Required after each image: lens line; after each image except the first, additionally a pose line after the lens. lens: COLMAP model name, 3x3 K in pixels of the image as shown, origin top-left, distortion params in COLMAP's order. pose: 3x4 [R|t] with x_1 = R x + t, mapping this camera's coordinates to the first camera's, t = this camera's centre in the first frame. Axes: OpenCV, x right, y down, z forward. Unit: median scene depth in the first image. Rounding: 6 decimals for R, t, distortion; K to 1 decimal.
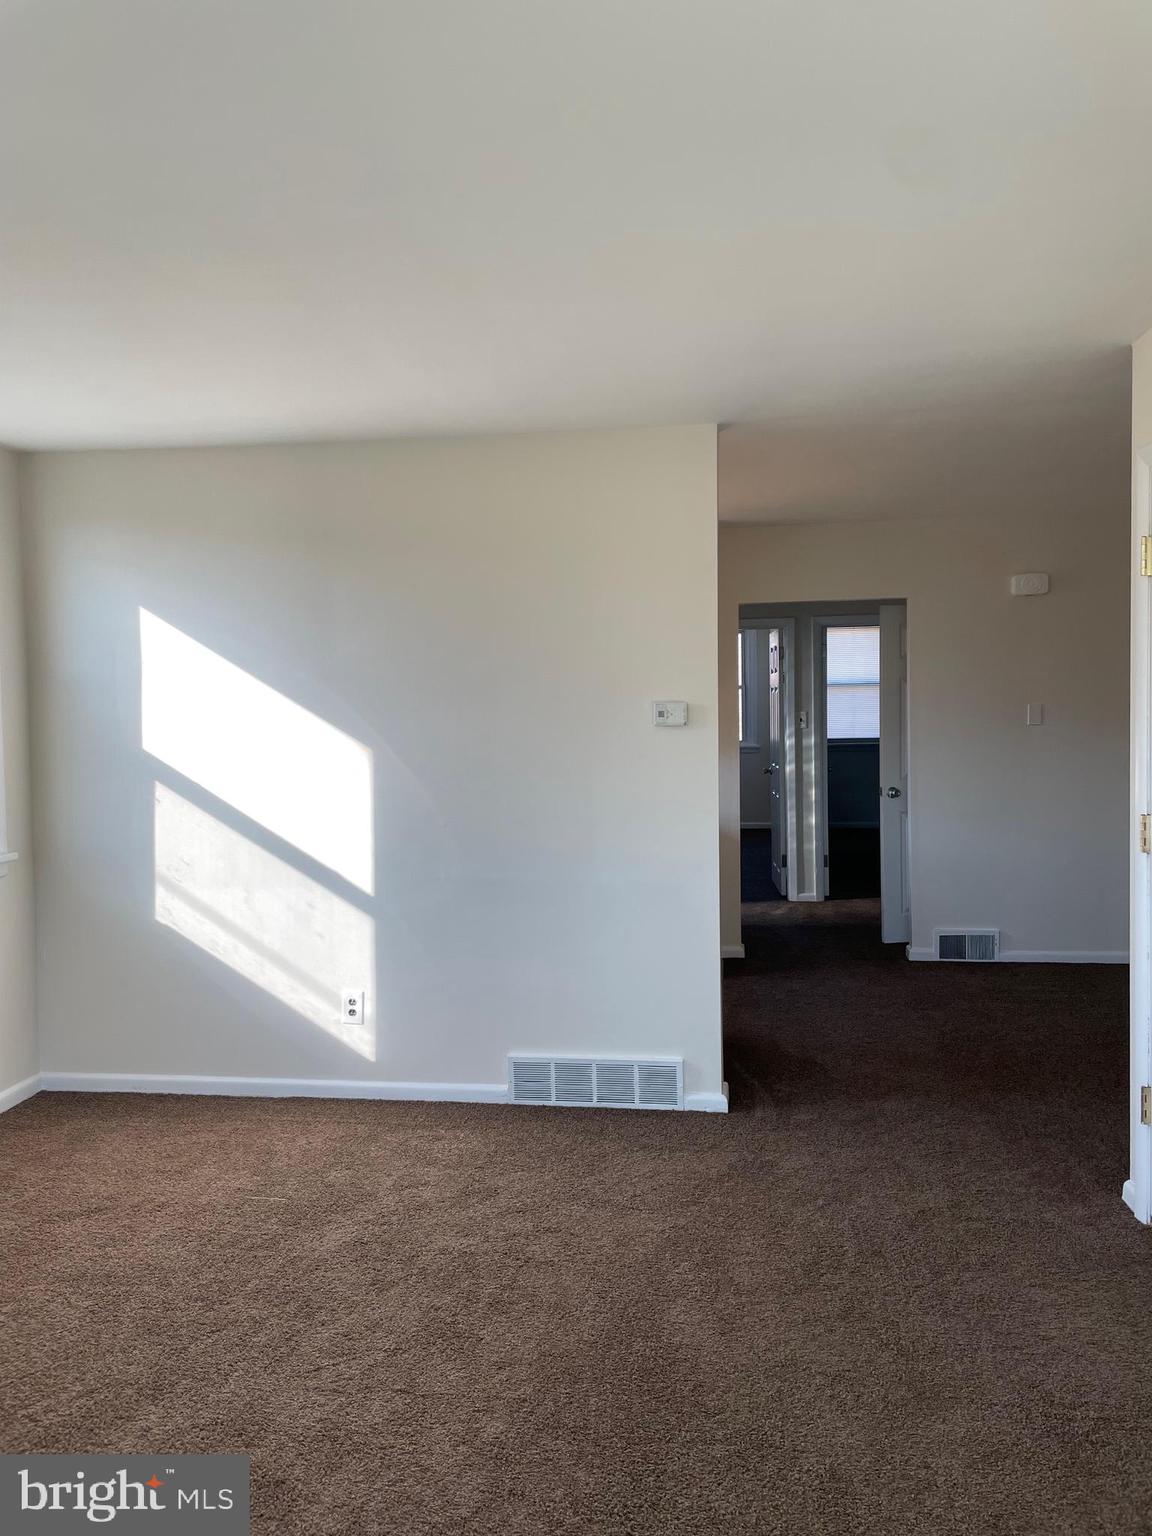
lens RADIAL K [[1075.6, 0, 571.4], [0, 1075.6, 743.6], [0, 0, 1]] dist [-0.004739, -0.001183]
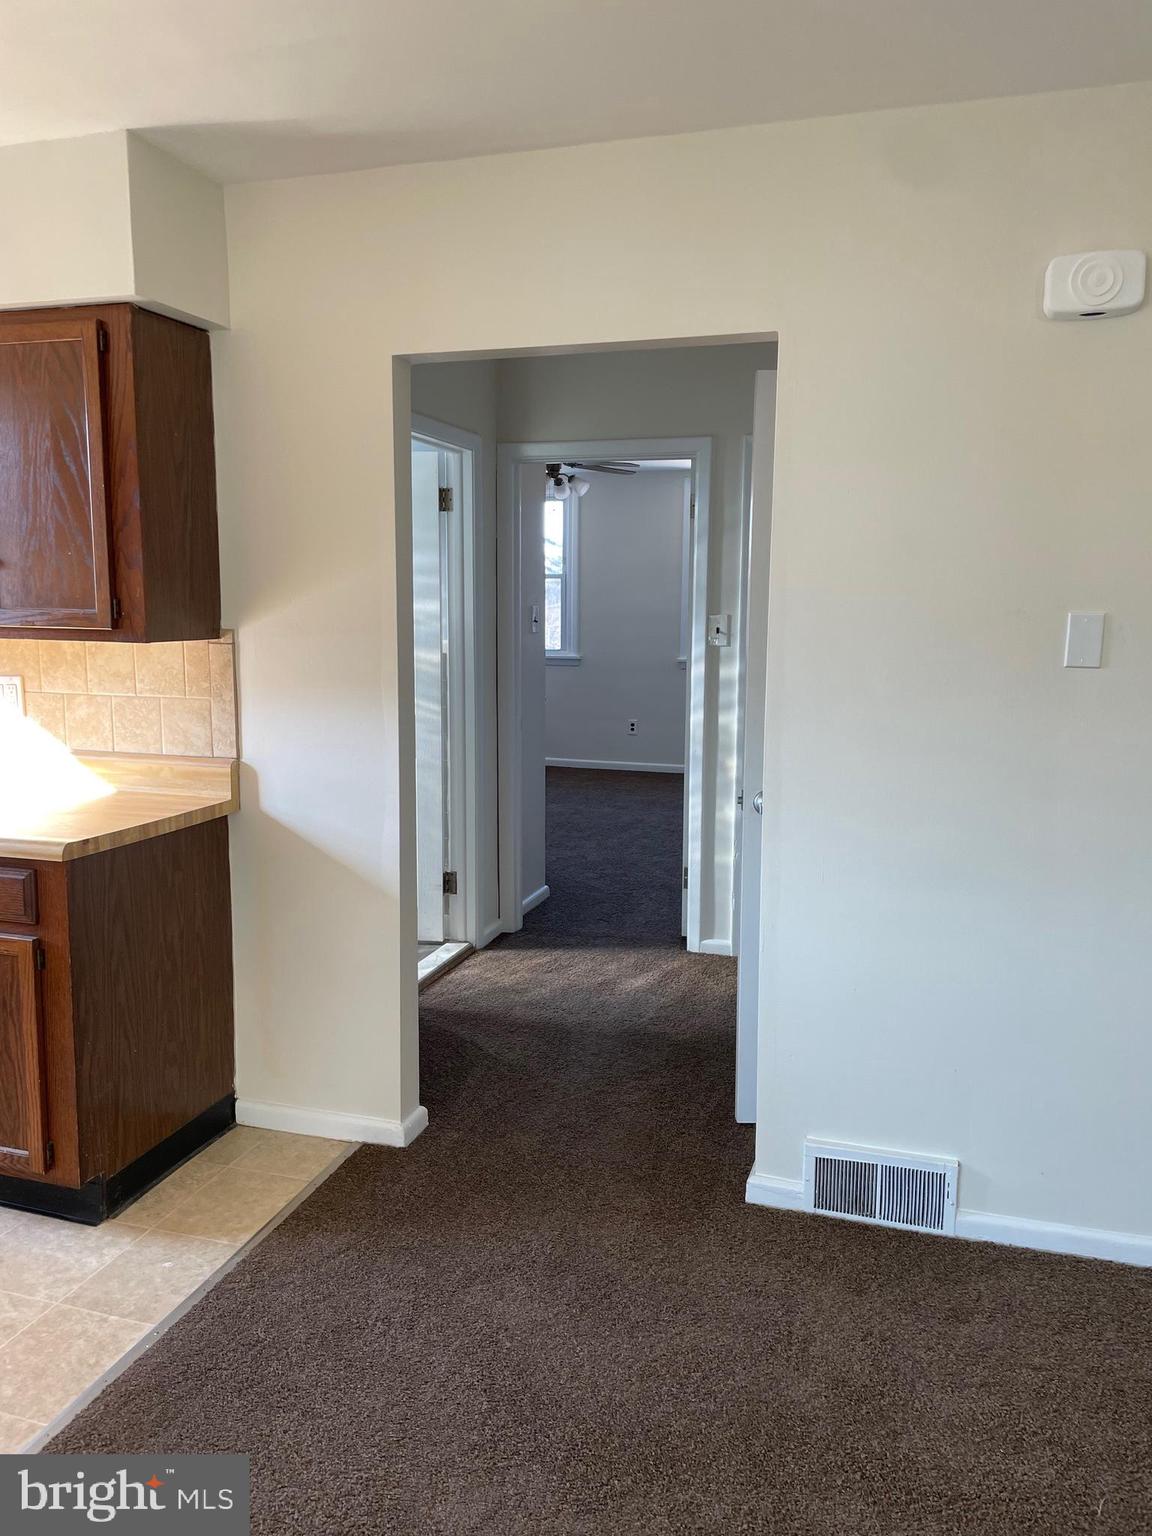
lens RADIAL K [[1171.2, 0, 576.0], [0, 1171.2, 768.0], [0, 0, 1]] dist [0.117947, -0.170434]
pose [[0.992647, 0.042685, -0.113270, 0.212488], [-0.030414, 0.993693, 0.107931, -0.015427], [0.117163, -0.103693, 0.987684, 0.390212]]
